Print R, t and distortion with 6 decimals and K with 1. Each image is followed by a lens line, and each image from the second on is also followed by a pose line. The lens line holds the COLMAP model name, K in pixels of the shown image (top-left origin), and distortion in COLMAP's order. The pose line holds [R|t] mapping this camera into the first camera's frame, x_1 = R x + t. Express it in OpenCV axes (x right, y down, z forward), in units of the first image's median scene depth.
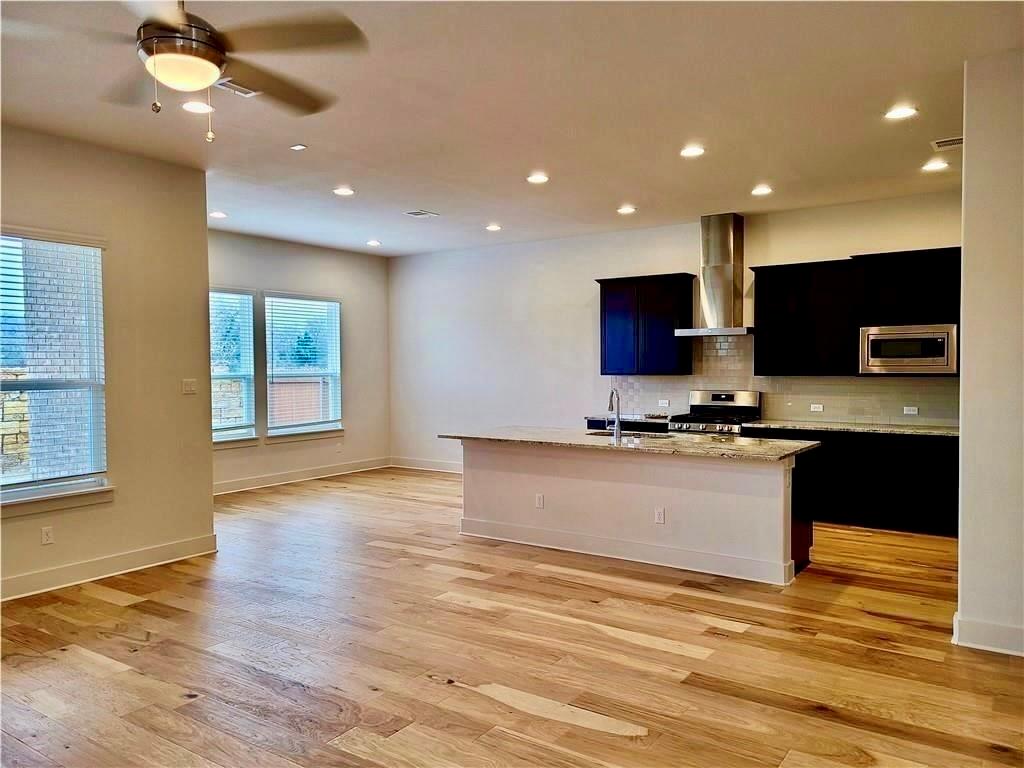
lens RADIAL K [[765.4, 0, 500.9], [0, 765.4, 389.9], [0, 0, 1]] dist [0.067269, -0.055697]
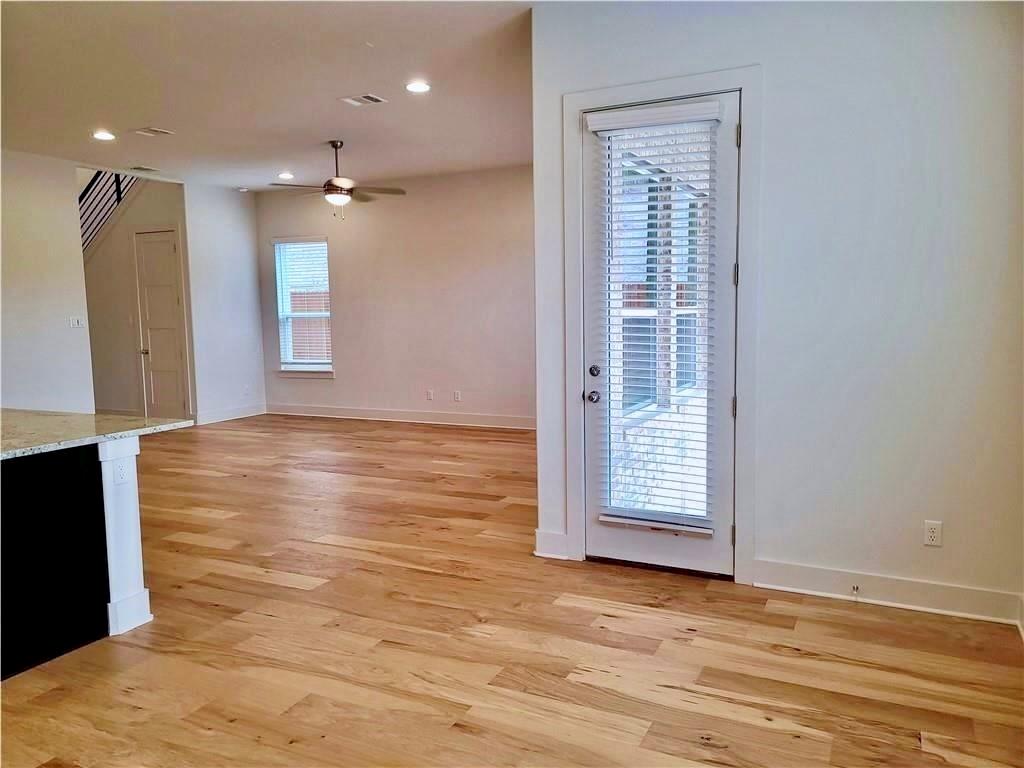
lens RADIAL K [[765.4, 0, 507.7], [0, 765.4, 383.2], [0, 0, 1]] dist [0.067269, -0.055697]
pose [[-0.986549, 0.038159, -0.158947, -0.274613], [0.017016, 0.991062, 0.132311, -0.051751], [0.162575, 0.127826, -0.978381, 1.961012]]
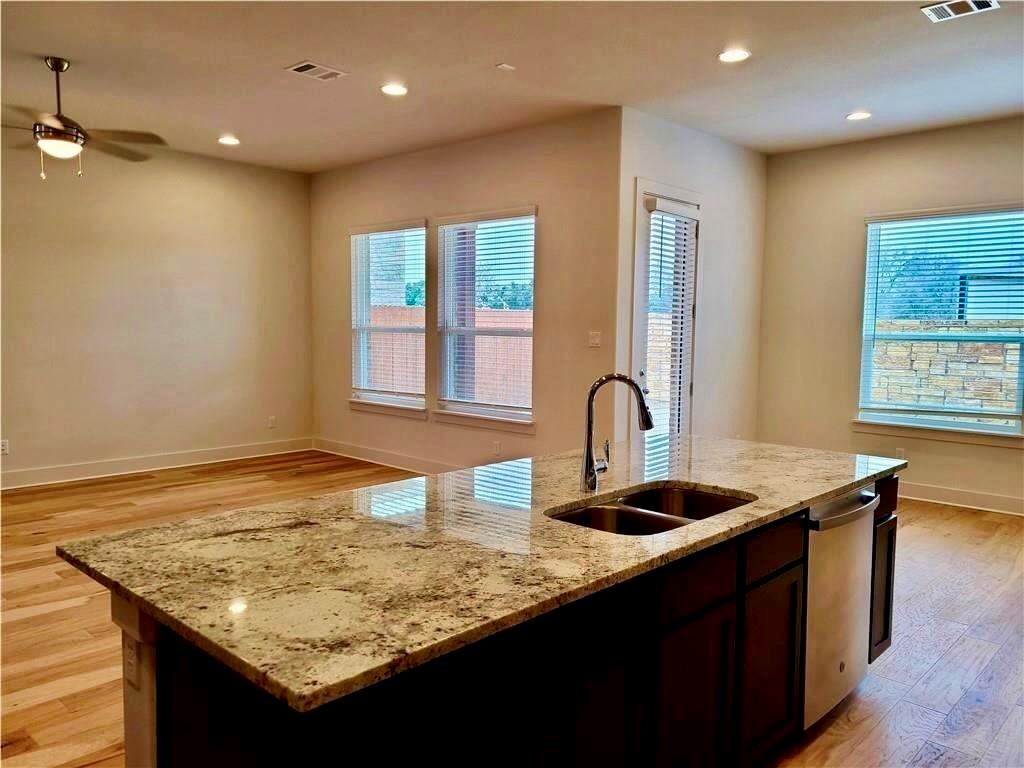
lens RADIAL K [[765.4, 0, 510.5], [0, 765.4, 385.6], [0, 0, 1]] dist [0.067269, -0.055697]
pose [[-0.142618, 0.084586, -0.986157, 0.644808], [-0.044645, 0.994778, 0.091782, -0.033540], [0.988770, 0.057117, -0.138097, 1.165982]]
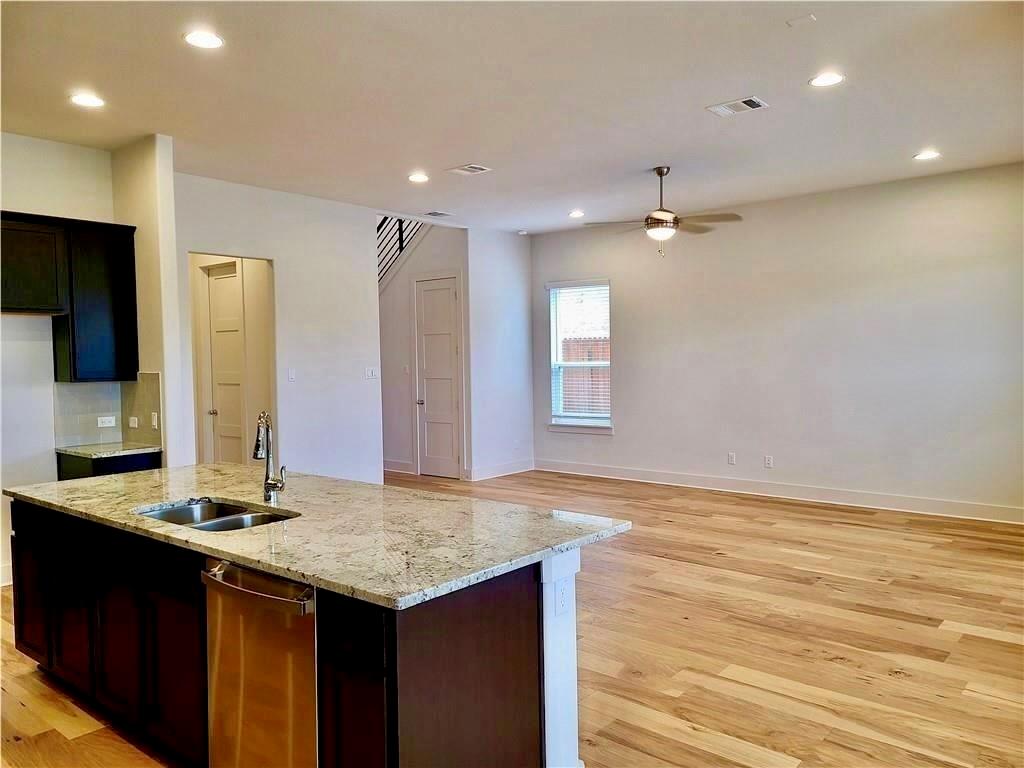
lens RADIAL K [[765.4, 0, 503.0], [0, 765.4, 384.2], [0, 0, 1]] dist [0.067269, -0.055697]
pose [[-0.995746, 0.018663, 0.090230, -0.063306], [0.025143, 0.997144, 0.071221, -0.059720], [-0.088643, 0.073187, -0.993371, 1.736534]]
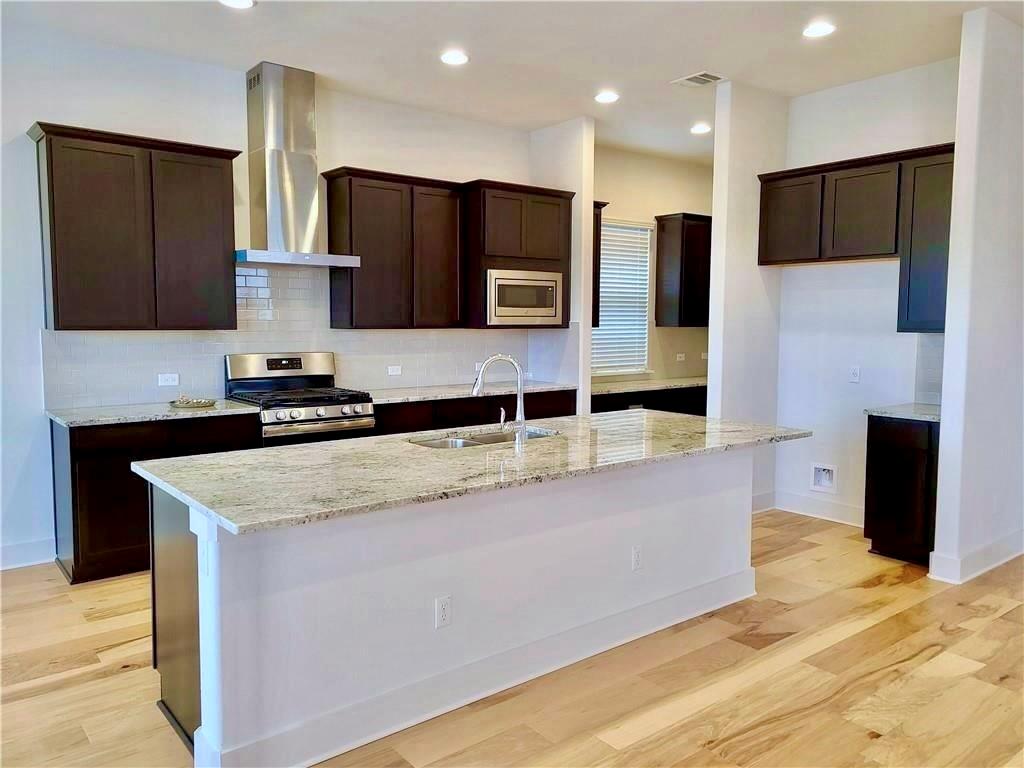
lens RADIAL K [[765.4, 0, 508.5], [0, 765.4, 379.5], [0, 0, 1]] dist [0.067269, -0.055697]
pose [[0.277420, -0.070247, 0.958177, -0.423015], [0.027423, 0.997496, 0.065190, -0.020993], [-0.960357, 0.008191, 0.278651, 0.987239]]
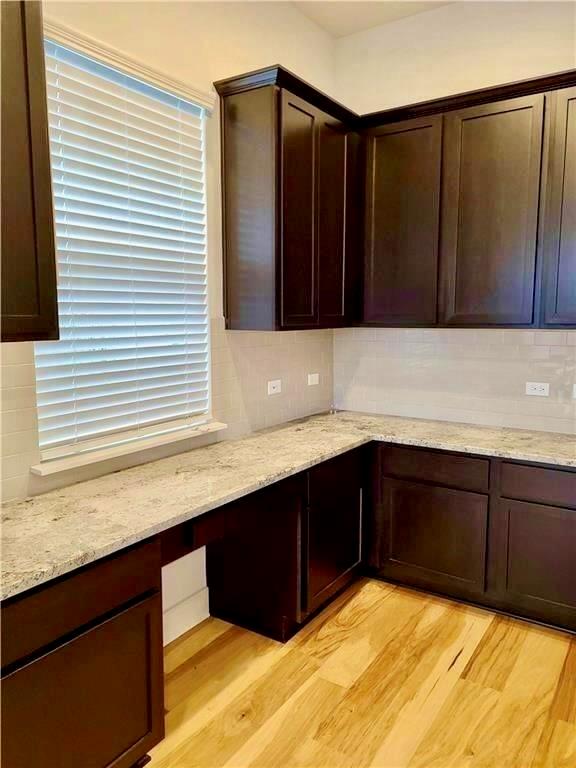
lens RADIAL K [[574.1, 0, 284.9], [0, 574.1, 380.8], [0, 0, 1]] dist [0.067269, -0.055697]
pose [[-0.032667, -0.111021, 0.993281, 0.535947], [0.036986, 0.992996, 0.112206, -0.028766], [-0.998782, 0.040403, -0.028332, 1.086971]]
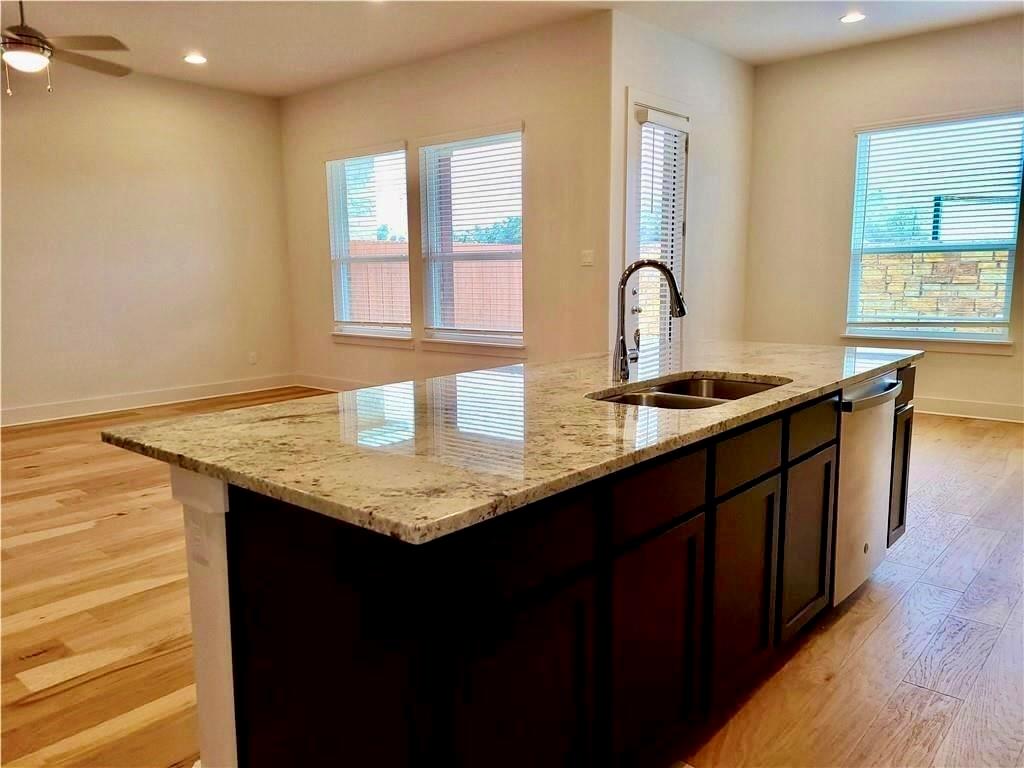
lens RADIAL K [[765.4, 0, 498.0], [0, 765.4, 389.8], [0, 0, 1]] dist [0.067269, -0.055697]
pose [[-0.110763, 0.163485, -0.980308, 0.645257], [-0.019864, 0.985816, 0.166648, 0.001231], [0.993648, 0.037932, -0.105945, 1.127416]]
